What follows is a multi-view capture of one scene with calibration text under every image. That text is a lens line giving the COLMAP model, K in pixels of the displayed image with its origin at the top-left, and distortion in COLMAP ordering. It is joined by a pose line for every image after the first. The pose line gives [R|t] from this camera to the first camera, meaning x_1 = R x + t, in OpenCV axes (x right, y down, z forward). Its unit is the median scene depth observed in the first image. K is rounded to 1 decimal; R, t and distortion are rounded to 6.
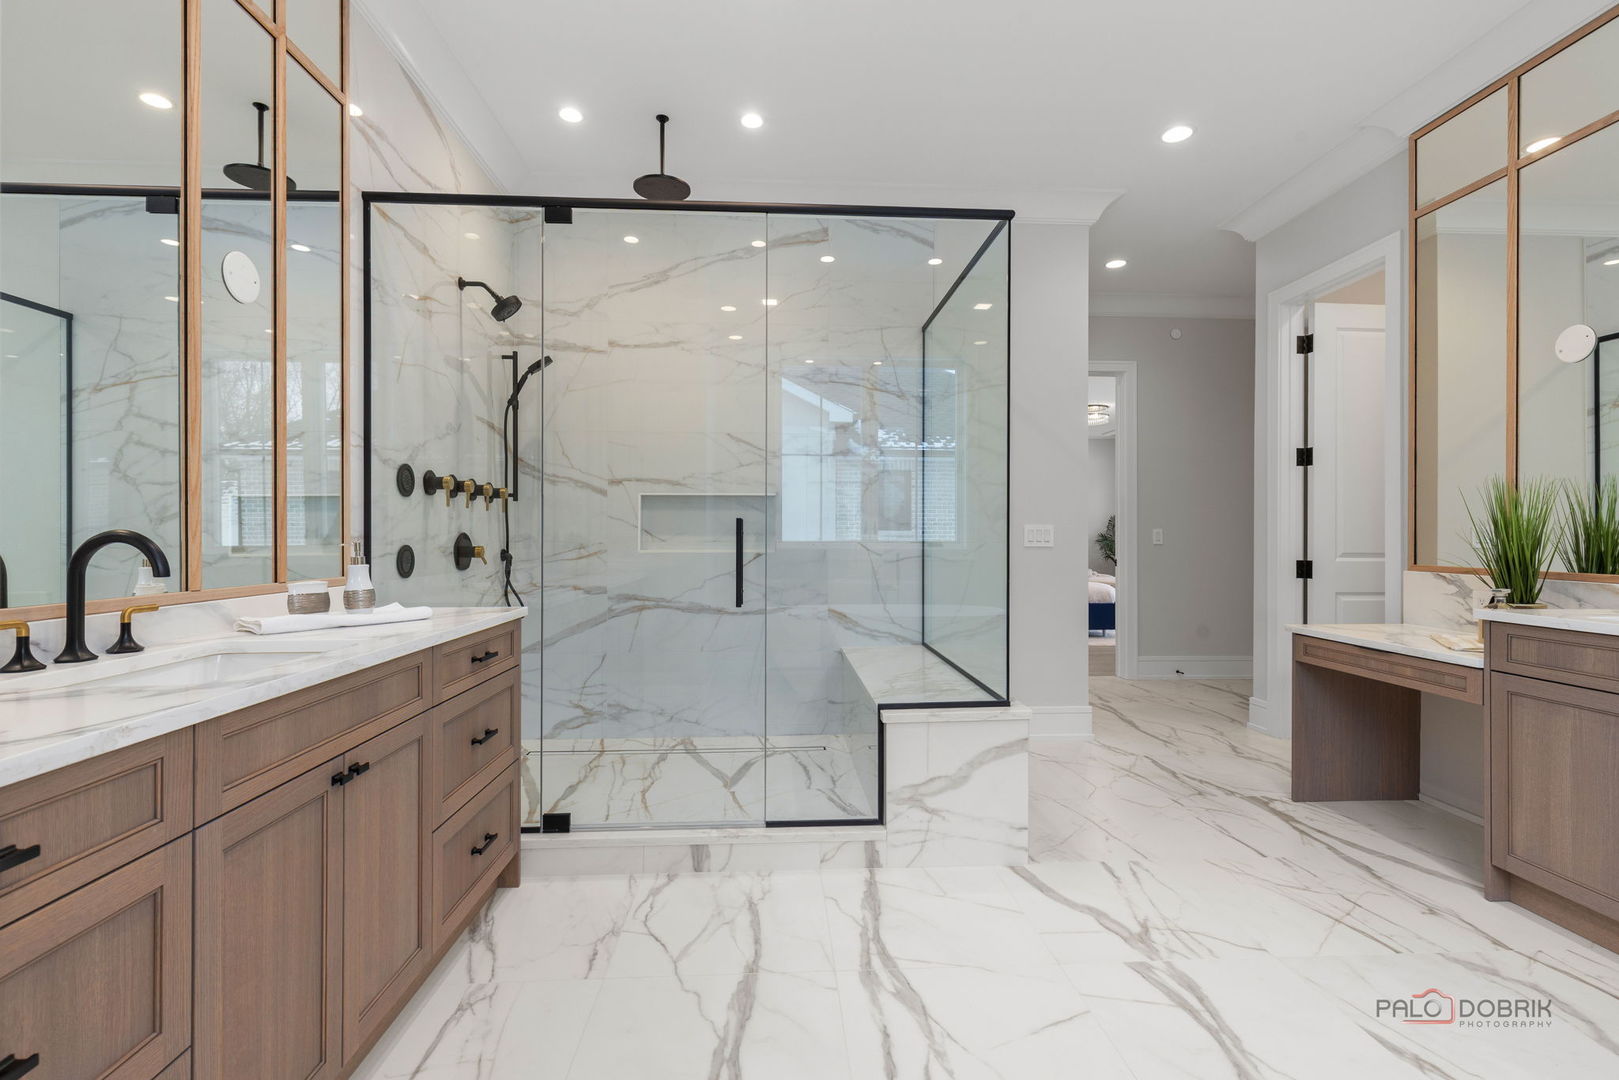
lens RADIAL K [[730.1, 0, 816.0], [0, 730.1, 536.1], [0, 0, 1]] dist [0.008634, -0.000735]
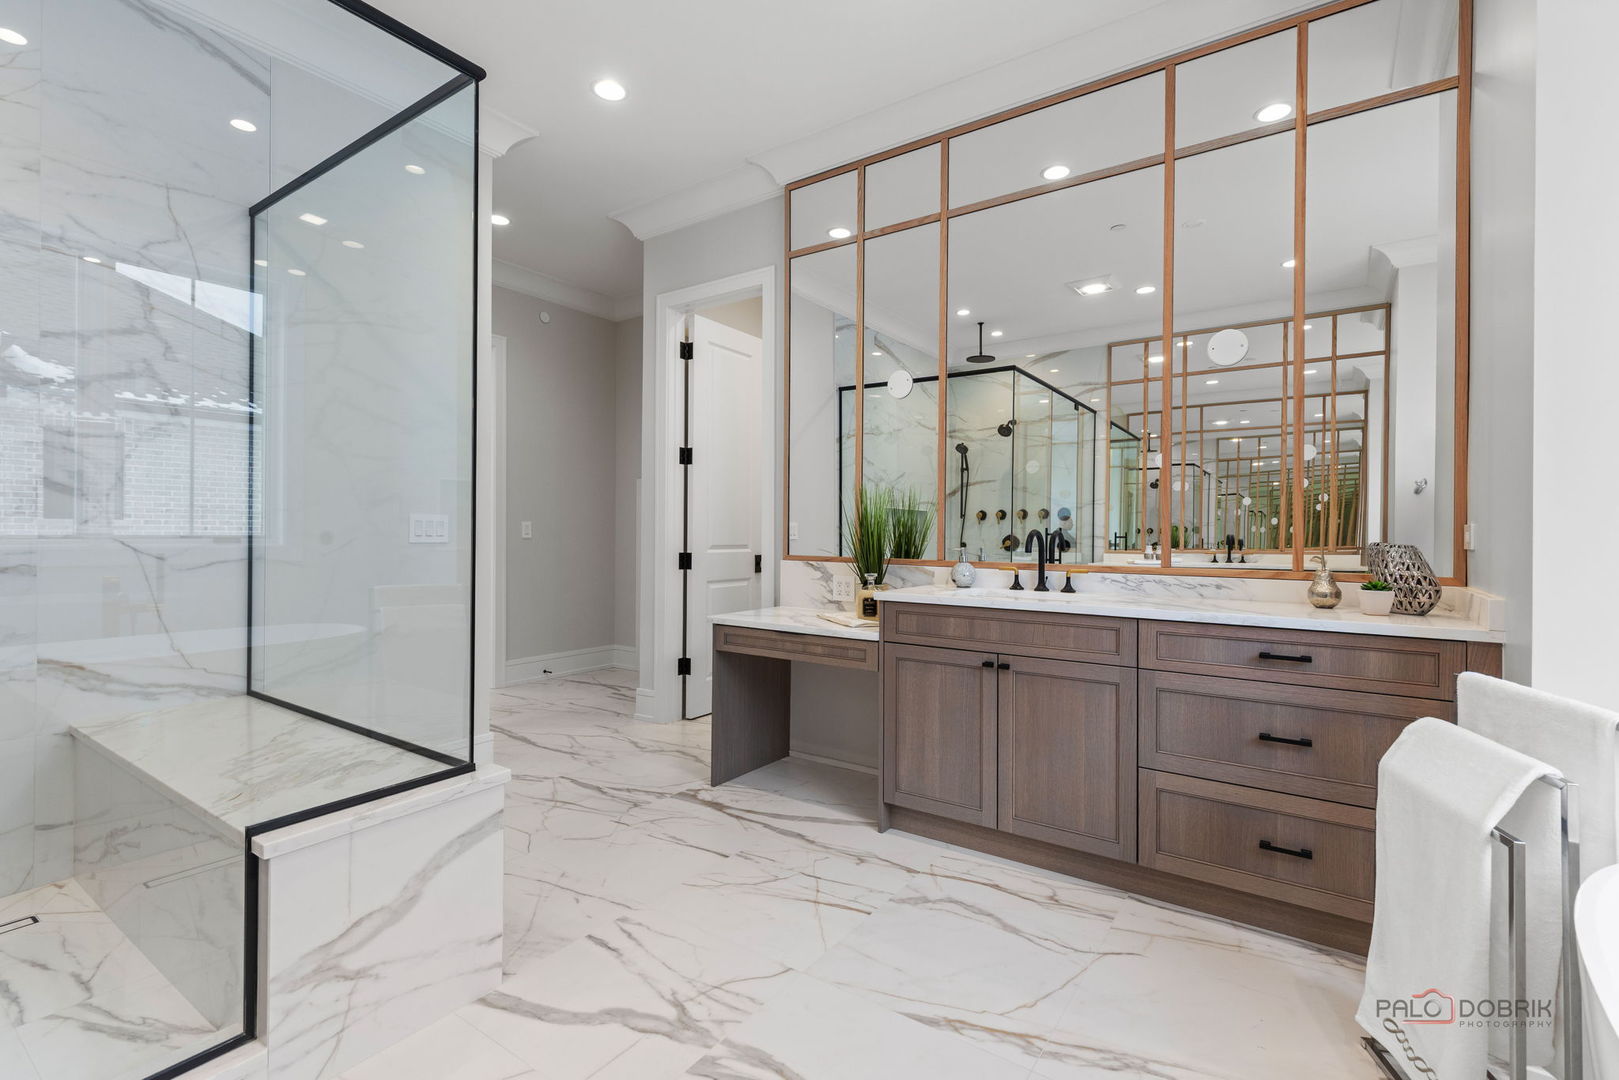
lens RADIAL K [[730.1, 0, 808.9], [0, 730.1, 530.5], [0, 0, 1]] dist [0.008634, -0.000735]
pose [[0.623136, 0.002073, 0.782110, -0.088910], [-0.003374, 0.999994, 0.000038, 0.000257], [-0.782106, -0.002663, 0.623140, 0.317218]]
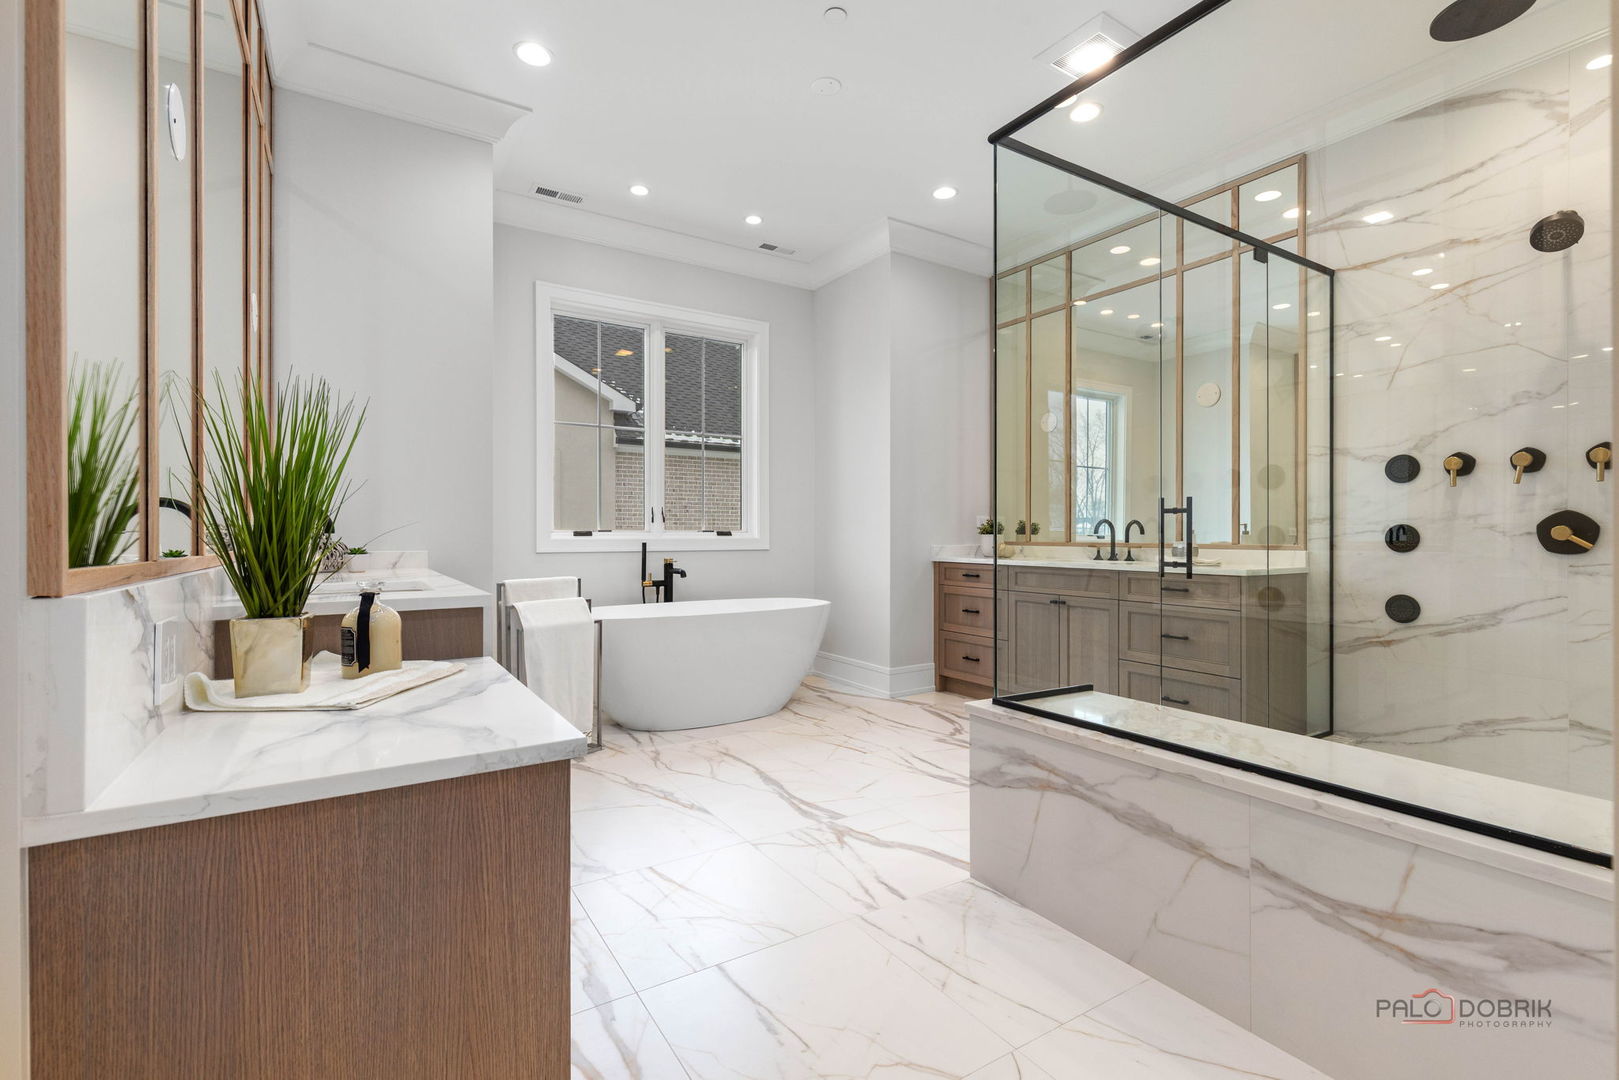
lens RADIAL K [[730.1, 0, 823.0], [0, 730.1, 536.1], [0, 0, 1]] dist [0.008634, -0.000735]
pose [[-0.866707, 0.002119, -0.498812, 0.900912], [0.000813, 0.999996, 0.002834, 0.030933], [0.498816, 0.002051, -0.866705, 1.702969]]
